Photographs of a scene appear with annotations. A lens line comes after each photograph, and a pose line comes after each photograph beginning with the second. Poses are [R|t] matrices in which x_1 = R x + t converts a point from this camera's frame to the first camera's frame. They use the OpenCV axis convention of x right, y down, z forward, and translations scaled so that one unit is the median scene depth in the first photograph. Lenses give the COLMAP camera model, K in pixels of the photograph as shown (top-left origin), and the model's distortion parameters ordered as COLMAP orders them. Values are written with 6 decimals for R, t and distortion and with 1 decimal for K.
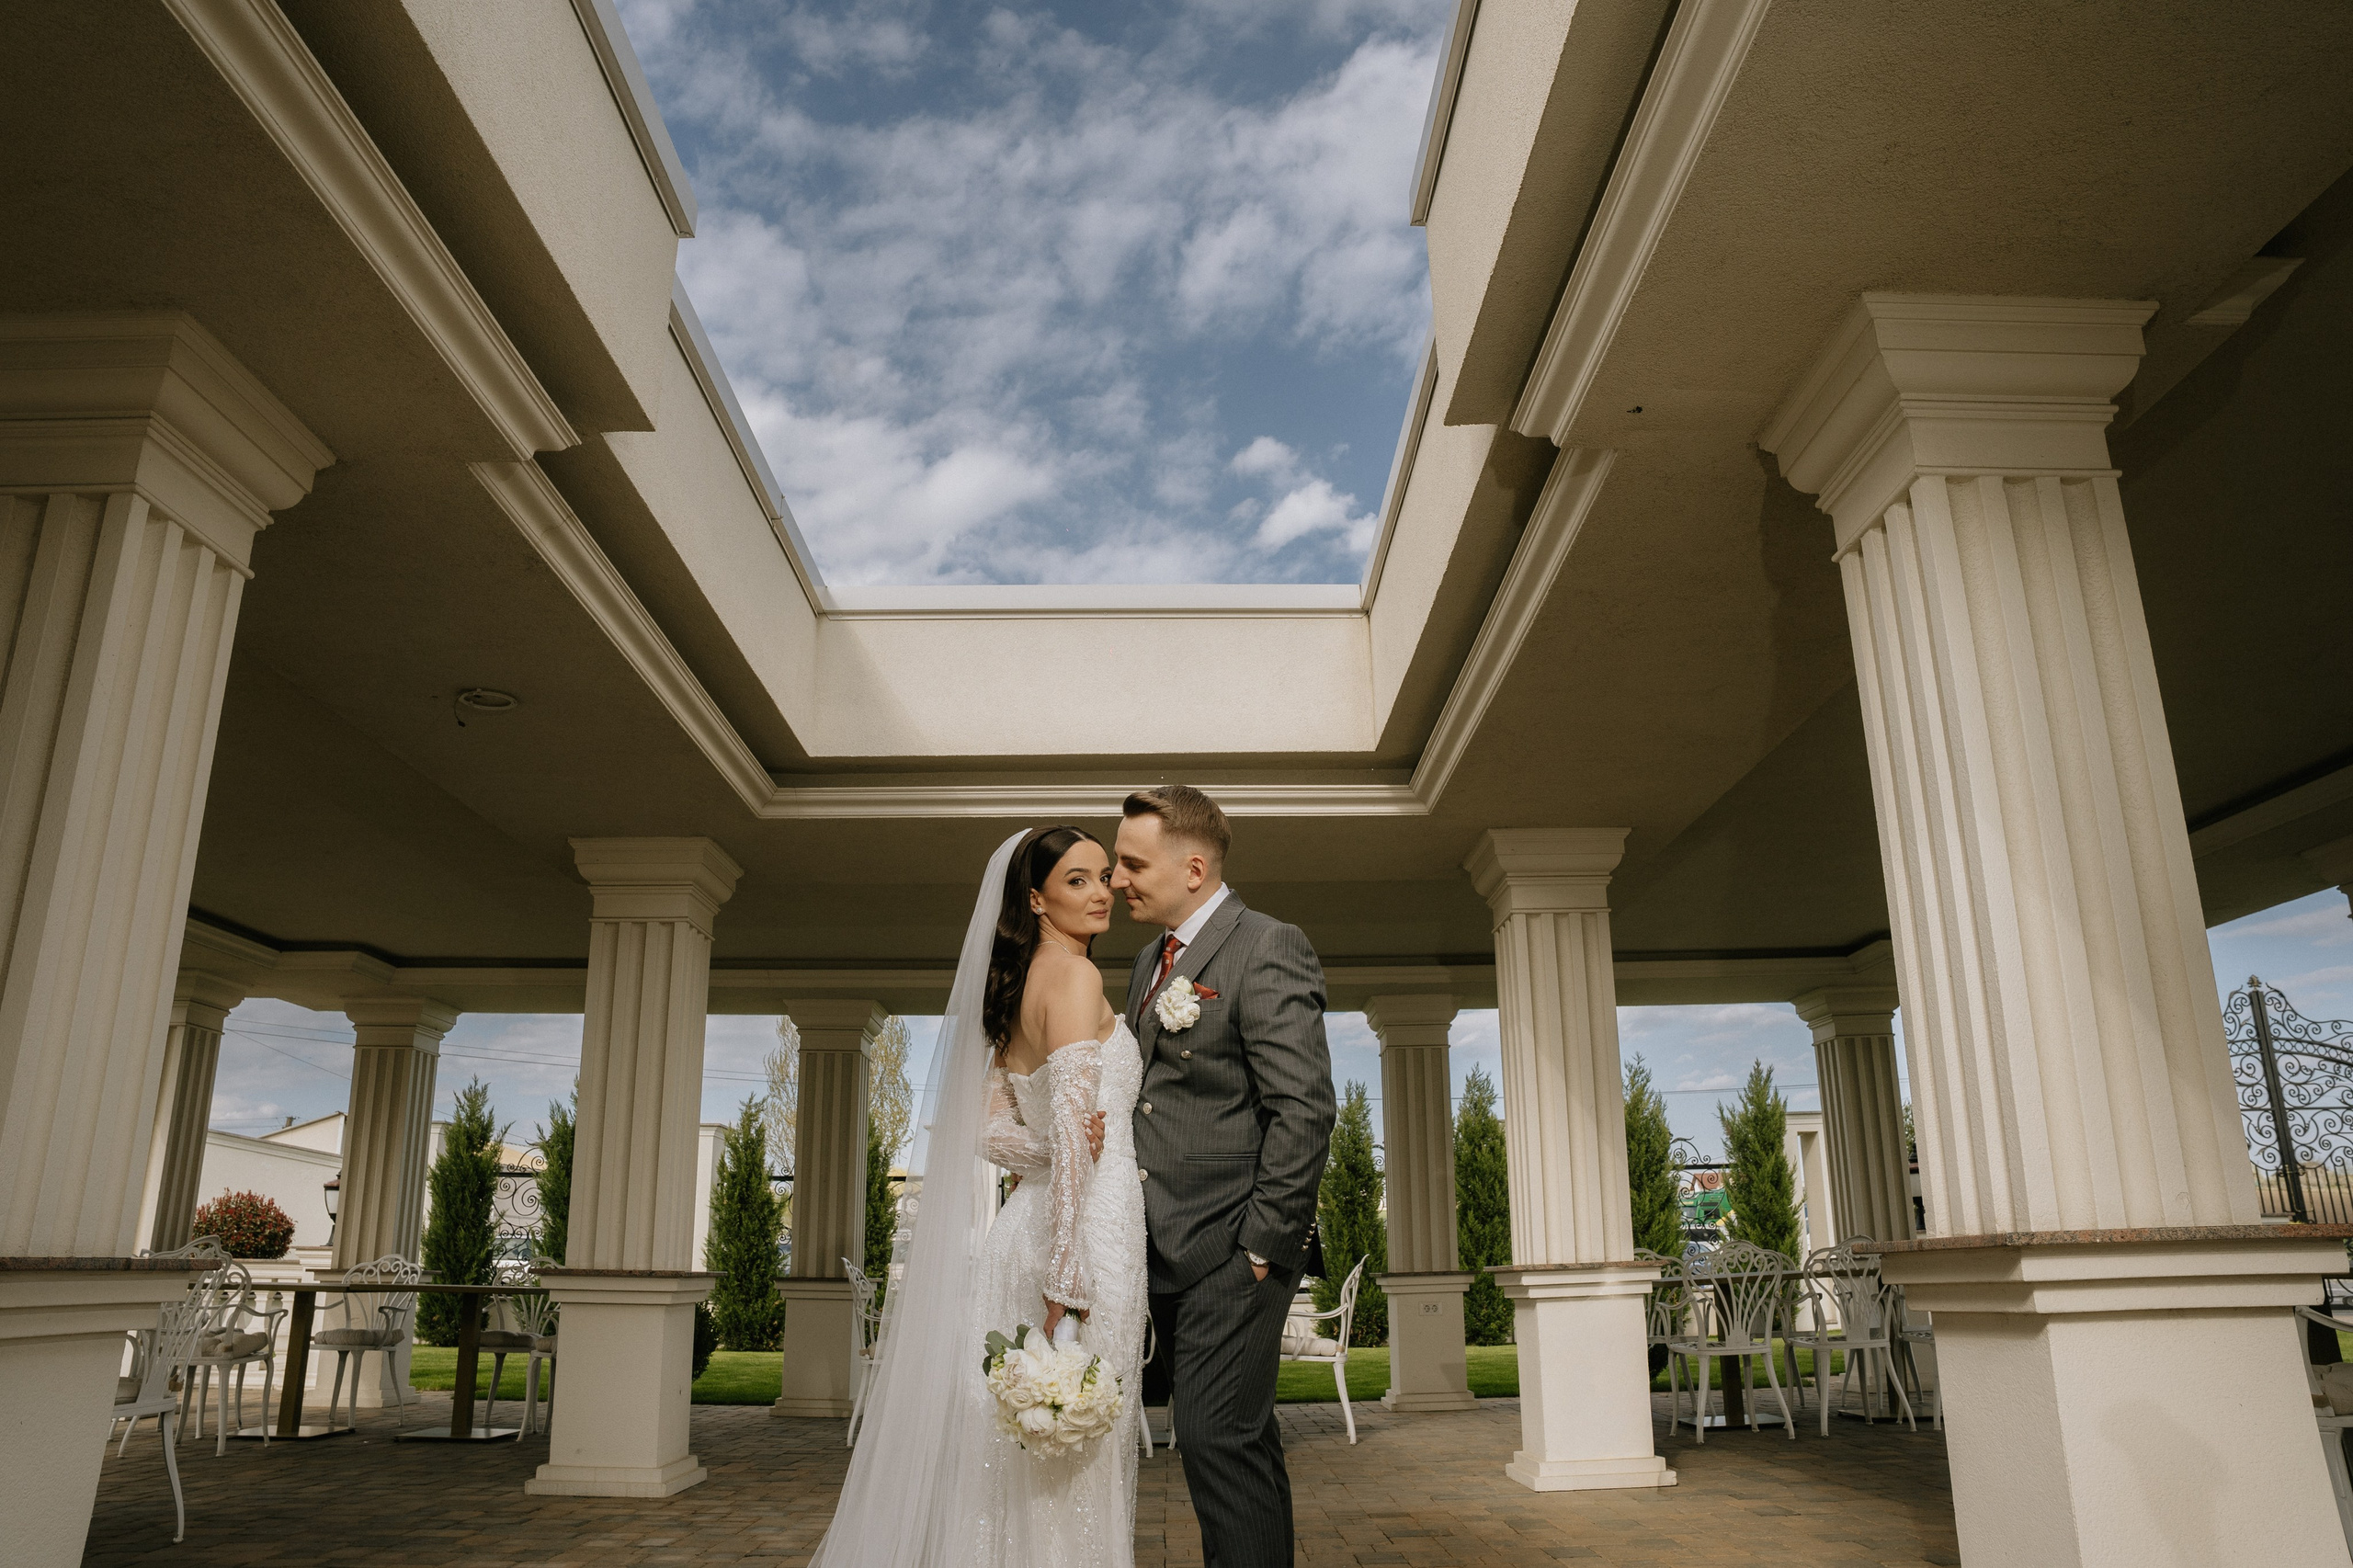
lens RADIAL K [[1637.0, 0, 1189.9], [0, 1637.0, 787.6], [0, 0, 1]] dist [-0.173289, 0.127046]
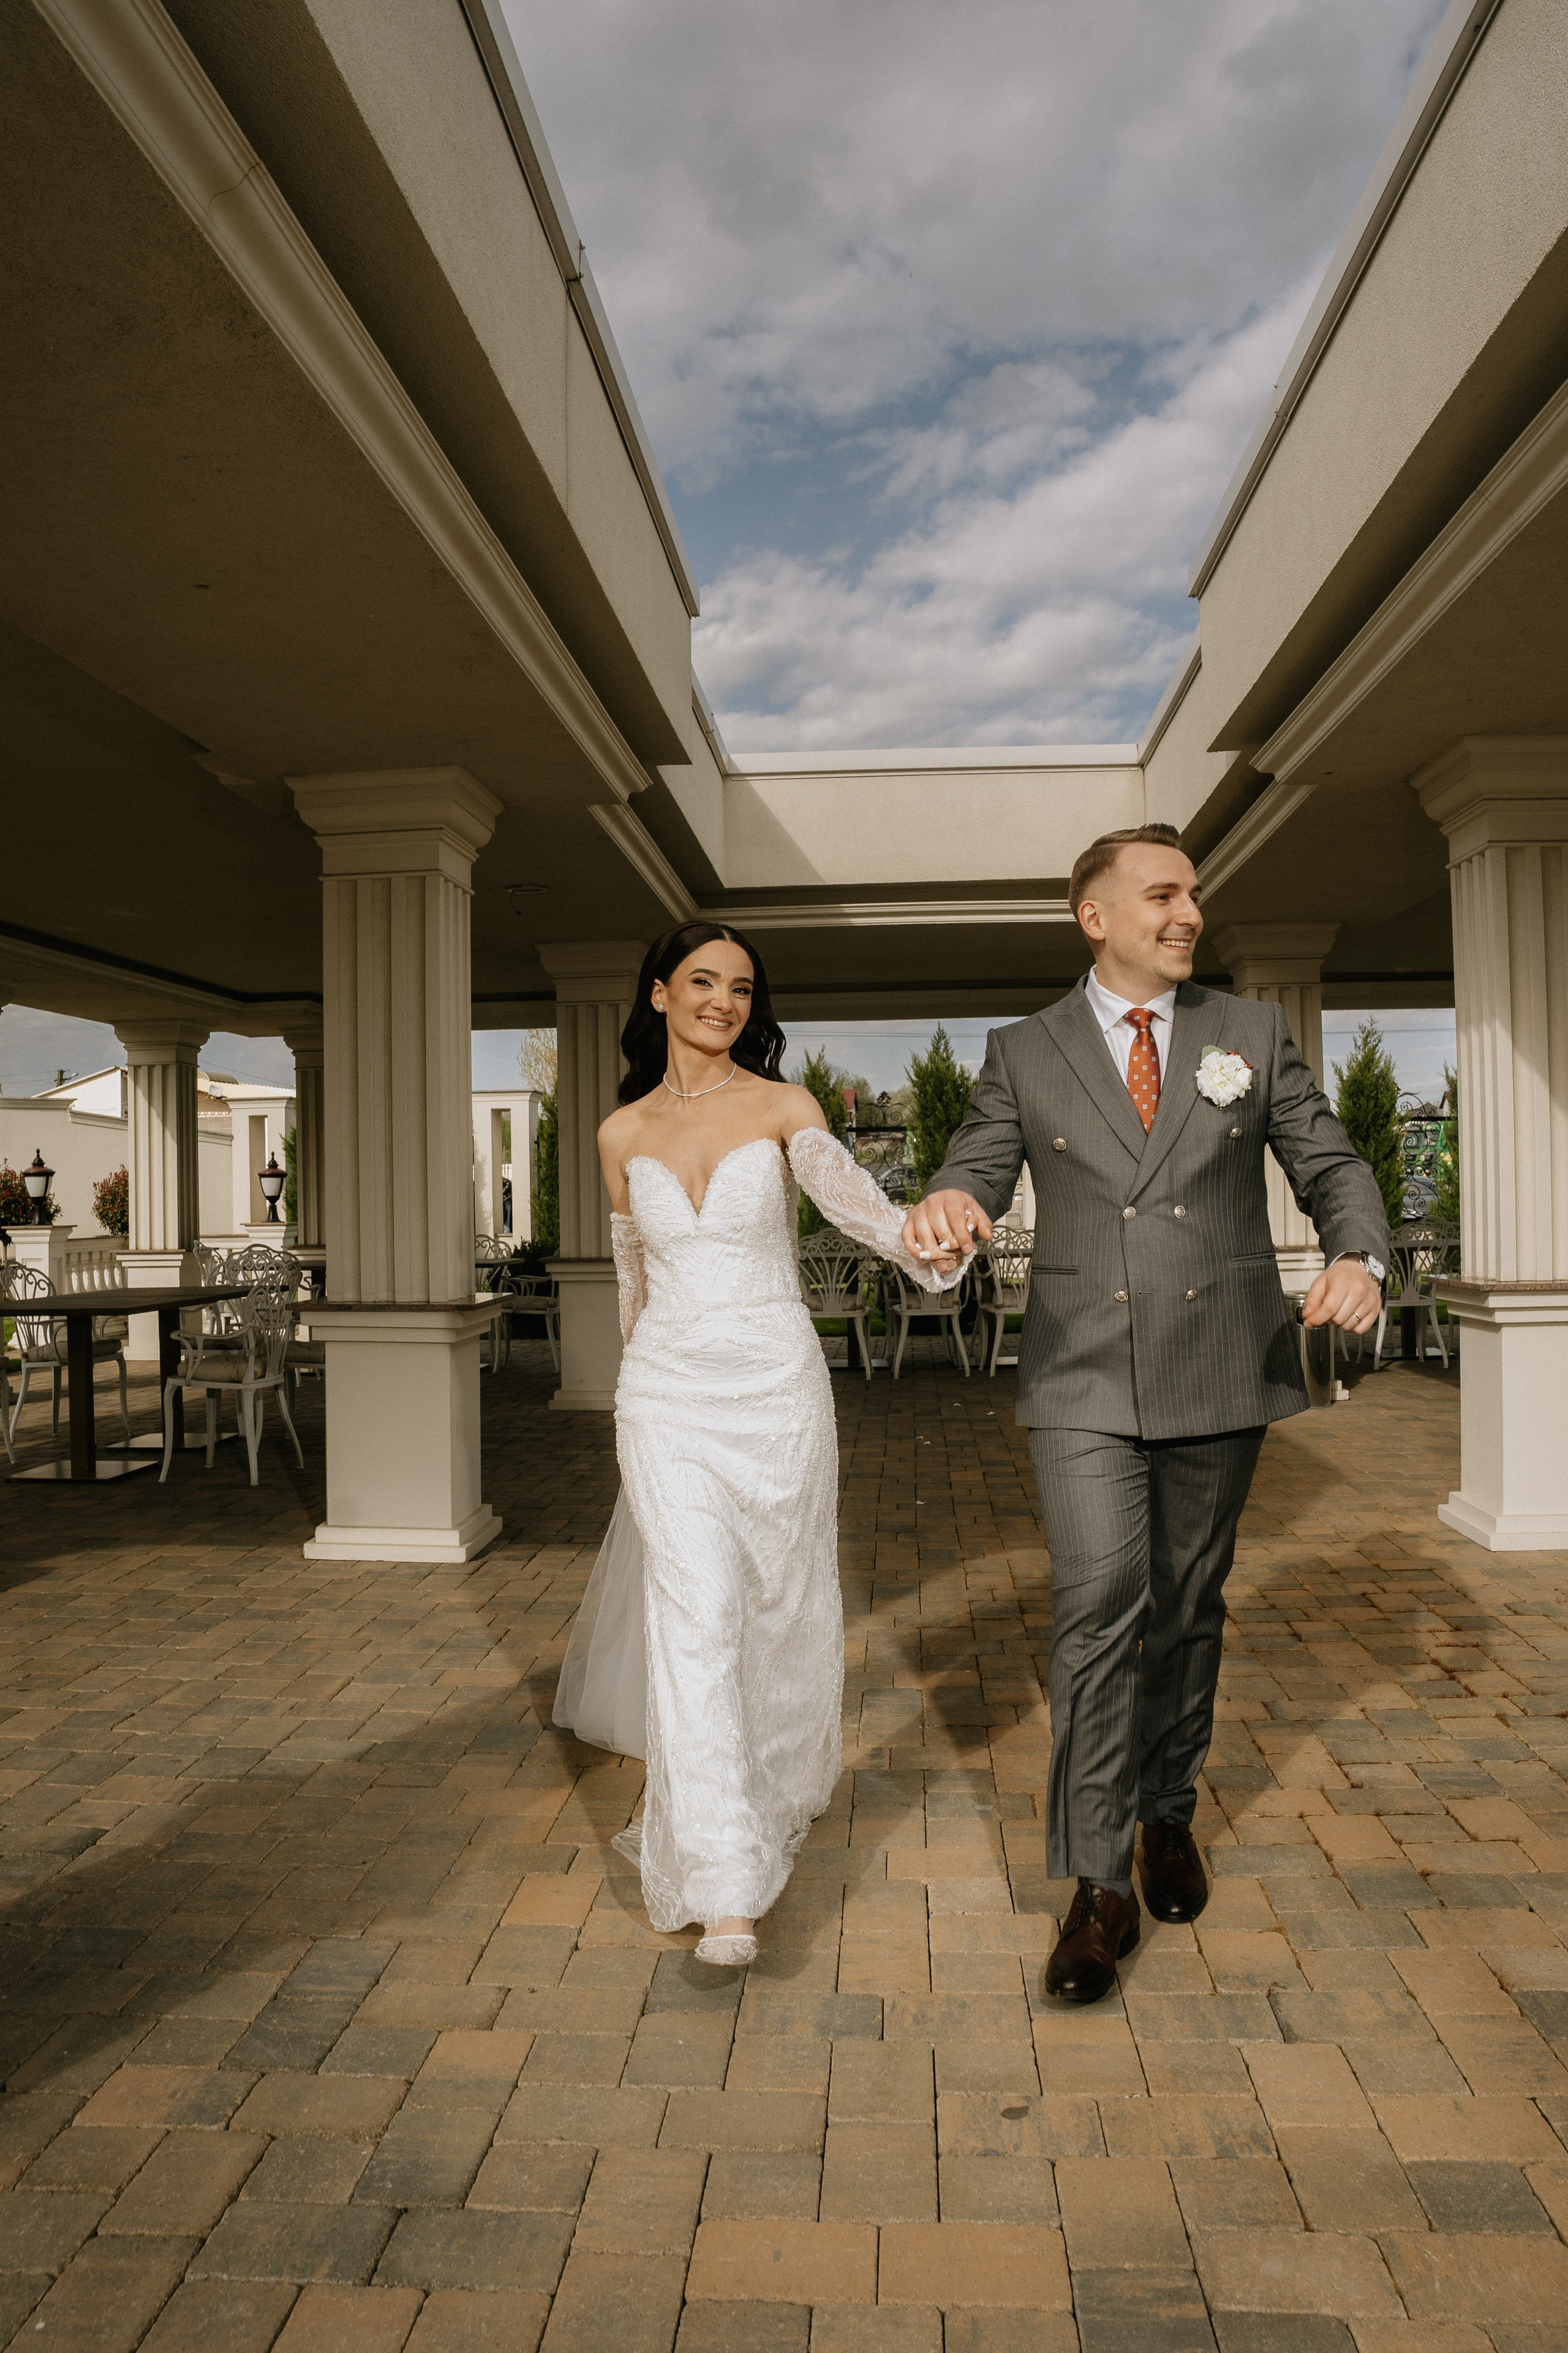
lens RADIAL K [[1727.6, 0, 784.0], [0, 1727.6, 1176.5], [0, 0, 1]] dist [-0.131947, -0.000249]
pose [[0.996885, -0.007683, -0.078494, -0.070105], [0.029757, 0.958328, 0.284118, -0.180869], [0.073040, -0.285568, 0.955571, -0.402140]]
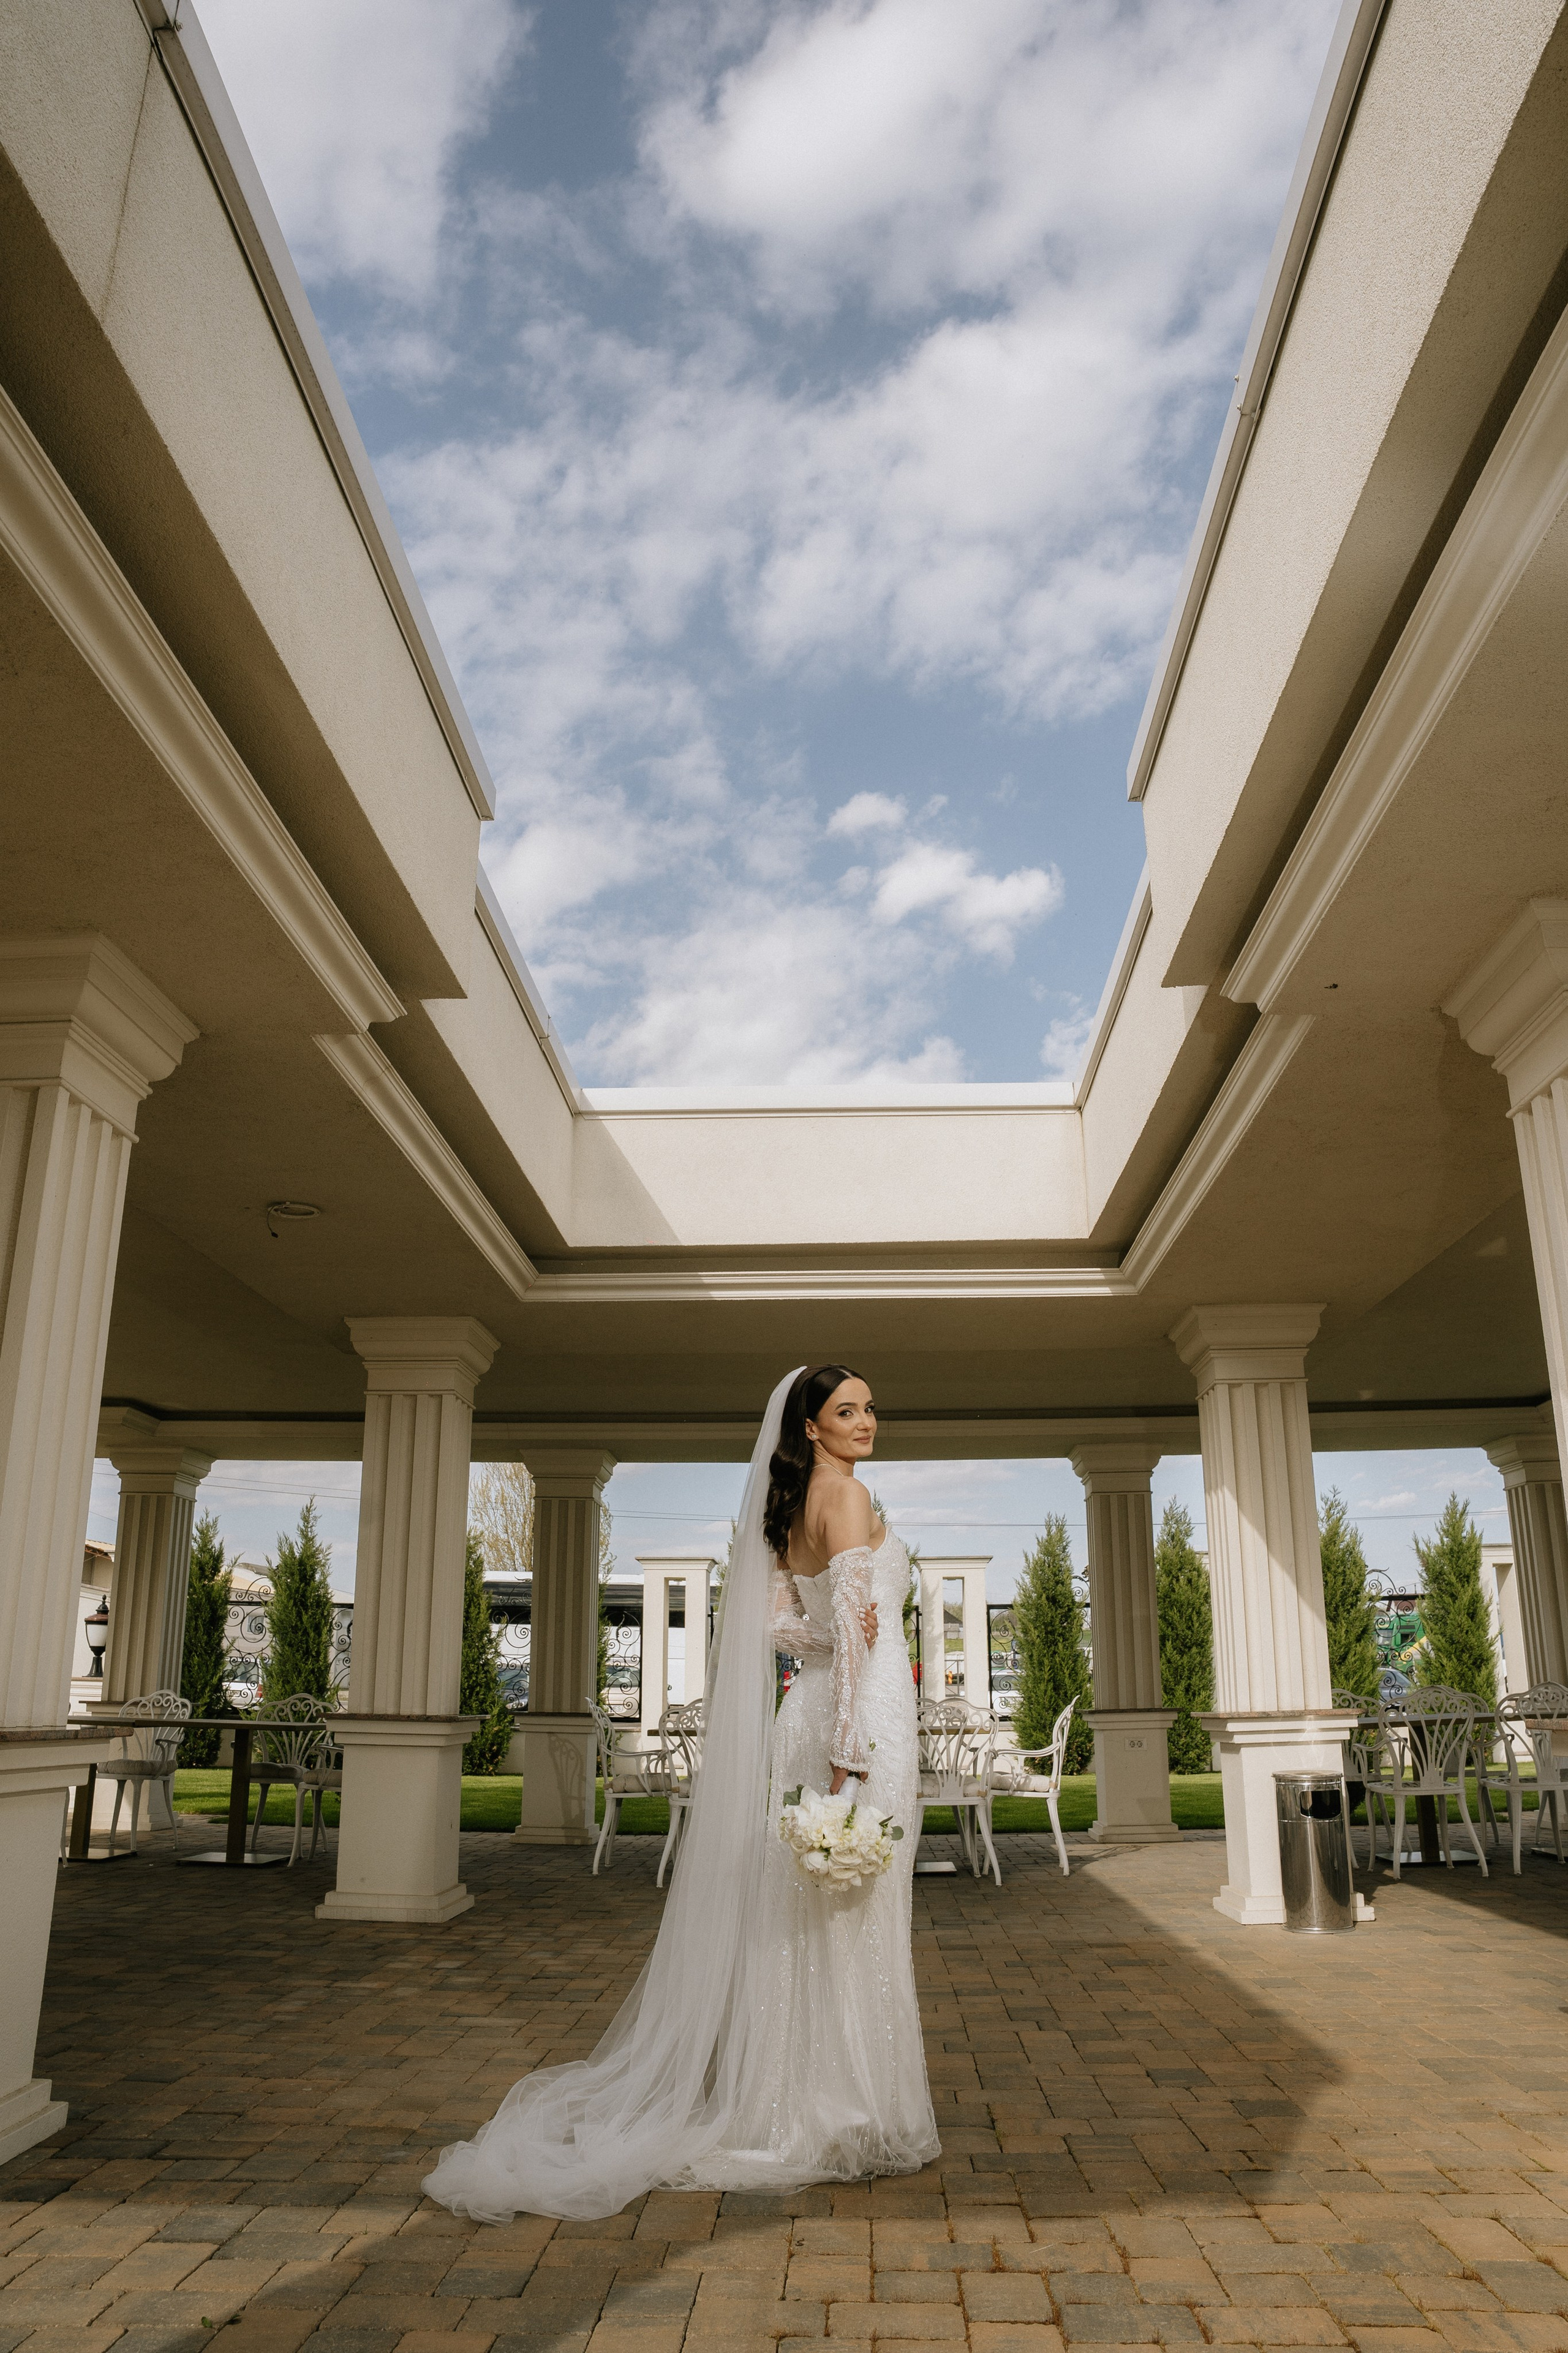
lens RADIAL K [[1636.9, 0, 784.0], [0, 1636.9, 1176.5], [0, 0, 1]] dist [-0.173289, 0.127046]
pose [[0.998365, -0.007823, -0.056621, -0.025569], [0.006871, 0.999832, -0.016986, -0.043566], [0.056745, 0.016569, 0.998251, -0.085034]]
